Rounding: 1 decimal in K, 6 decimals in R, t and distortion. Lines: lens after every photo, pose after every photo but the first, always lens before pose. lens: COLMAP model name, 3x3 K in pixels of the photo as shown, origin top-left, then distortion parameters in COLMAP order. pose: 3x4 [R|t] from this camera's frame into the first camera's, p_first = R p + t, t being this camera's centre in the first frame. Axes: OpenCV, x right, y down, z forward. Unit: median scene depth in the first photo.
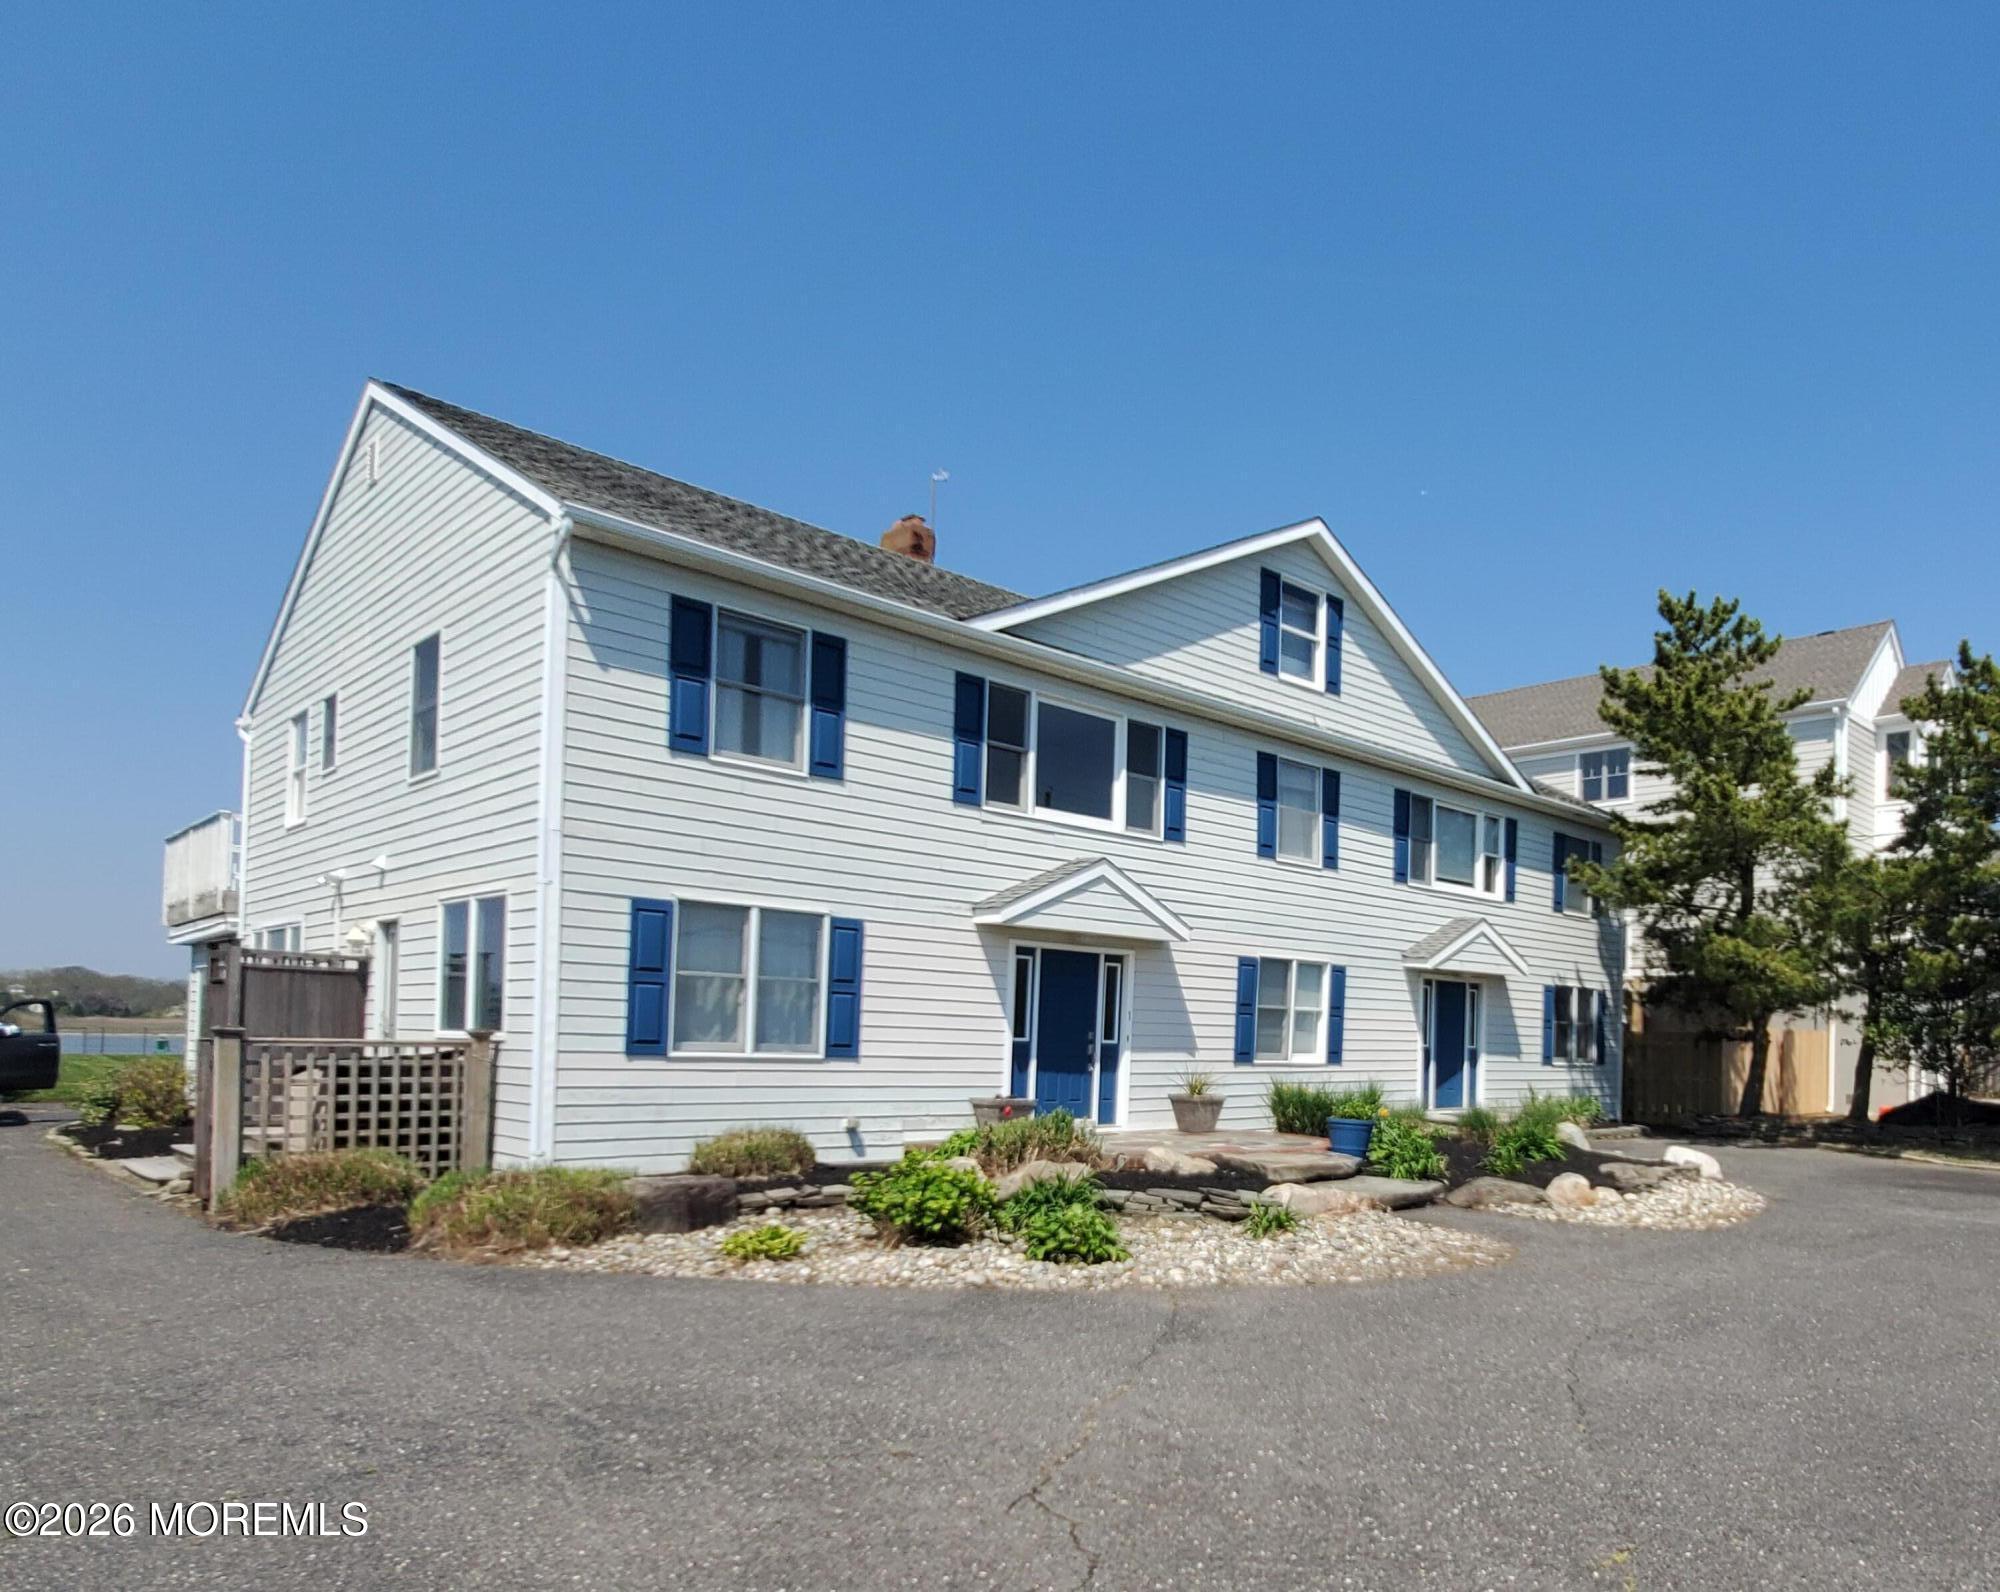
lens RADIAL K [[1349.4, 0, 1000.2], [0, 1349.4, 1020.9], [0, 0, 1]] dist [0.002454, 0.000732]
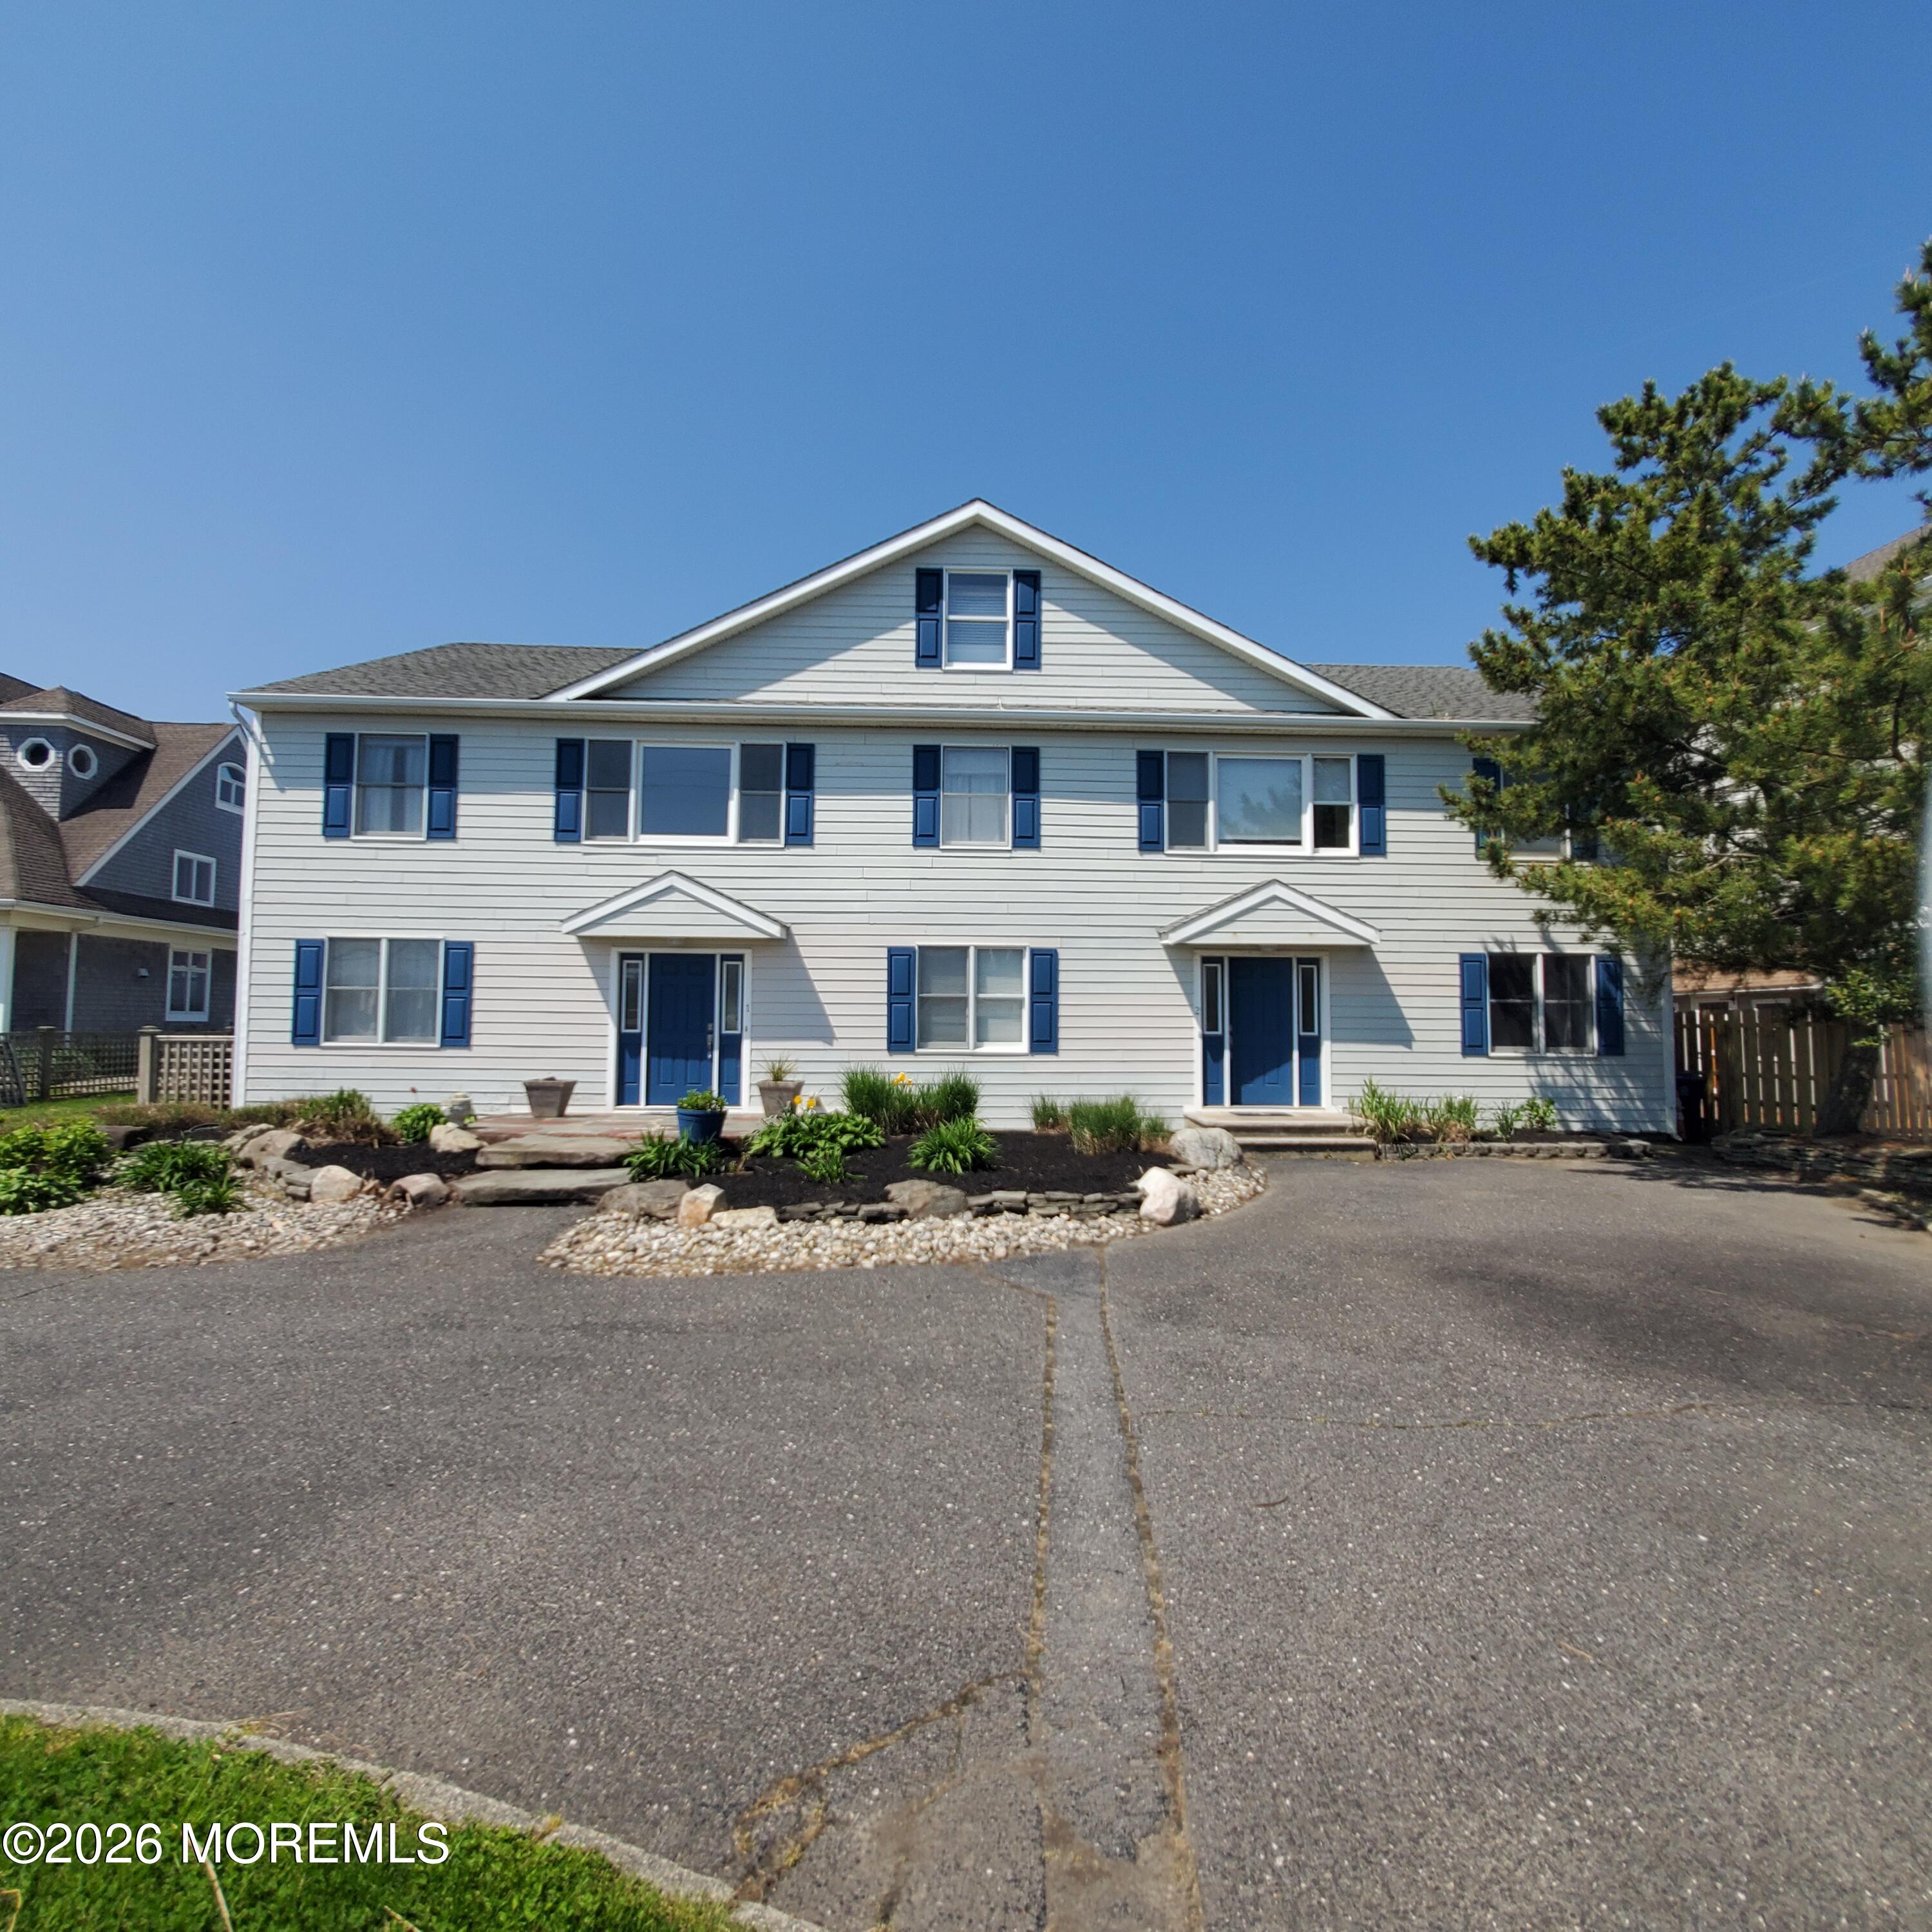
lens RADIAL K [[806.2, 0, 968.7], [0, 806.2, 994.1], [0, 0, 1]] dist [0.000083, 0.000044]
pose [[0.757557, -0.046424, -0.651116, 0.630823], [0.017666, 0.998561, -0.050642, 0.020053], [0.652530, 0.026861, 0.757287, 0.590049]]
